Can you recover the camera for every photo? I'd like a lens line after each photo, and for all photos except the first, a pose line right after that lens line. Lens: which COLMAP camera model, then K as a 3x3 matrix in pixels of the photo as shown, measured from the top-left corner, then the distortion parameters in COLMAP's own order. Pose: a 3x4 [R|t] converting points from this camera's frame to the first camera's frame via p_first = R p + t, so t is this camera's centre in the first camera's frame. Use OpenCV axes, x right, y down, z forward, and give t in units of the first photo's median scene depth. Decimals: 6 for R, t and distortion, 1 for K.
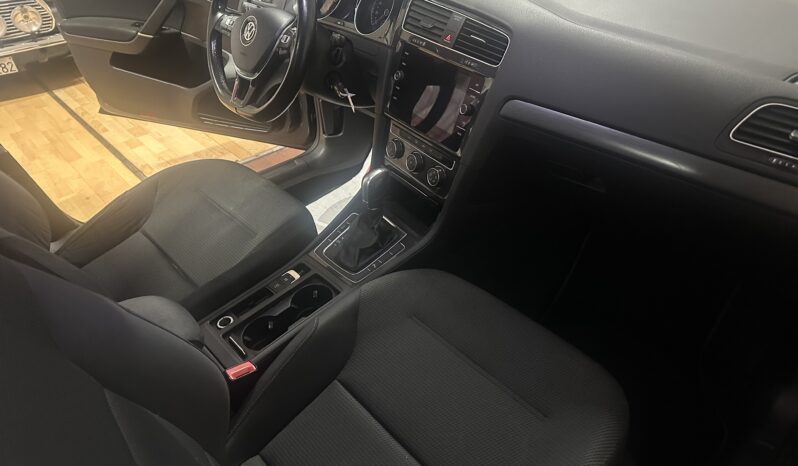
lens RADIAL K [[536.2, 0, 399.0], [0, 536.2, 233.0], [0, 0, 1]] dist [0.052593, -0.081878]
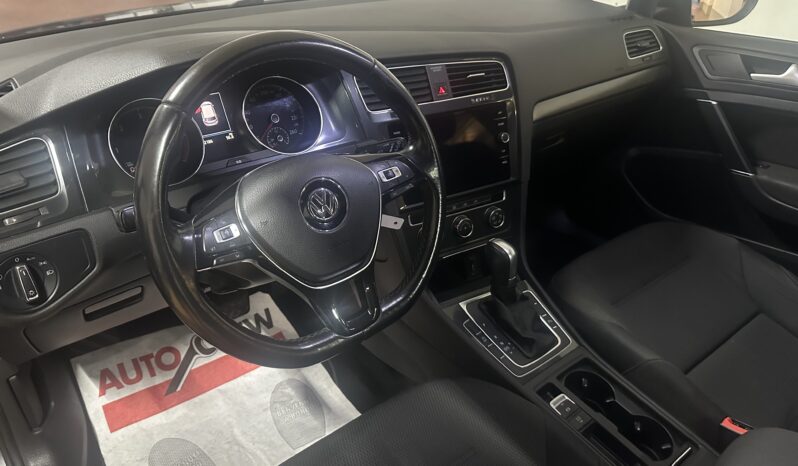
lens RADIAL K [[521.4, 0, 399.0], [0, 521.4, 233.0], [0, 0, 1]] dist [0.092642, 0.000338]
pose [[0.120443, -0.505054, 0.854642, -0.685752], [0.590980, 0.728214, 0.347055, -0.455785], [-0.797644, 0.463276, 0.386185, 0.693328]]
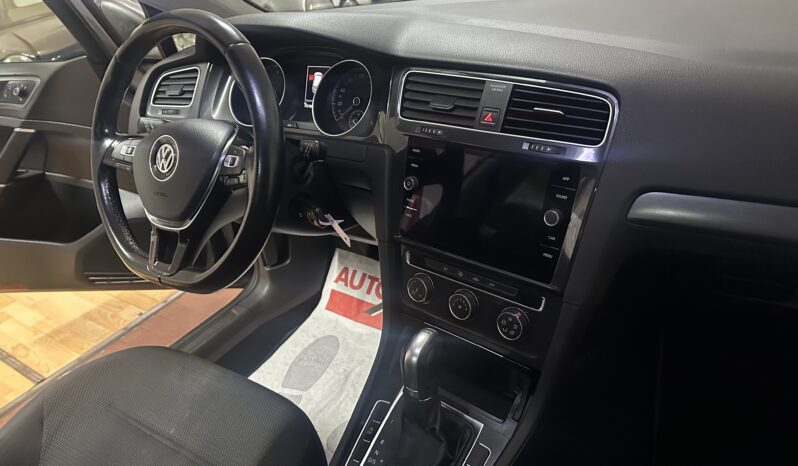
lens RADIAL K [[536.2, 0, 399.0], [0, 536.2, 233.0], [0, 0, 1]] dist [0.052593, -0.081878]
pose [[0.962341, -0.195882, 0.188497, -0.141577], [0.221619, 0.966869, -0.126688, -0.139752], [-0.157436, 0.163691, 0.973868, 0.333365]]
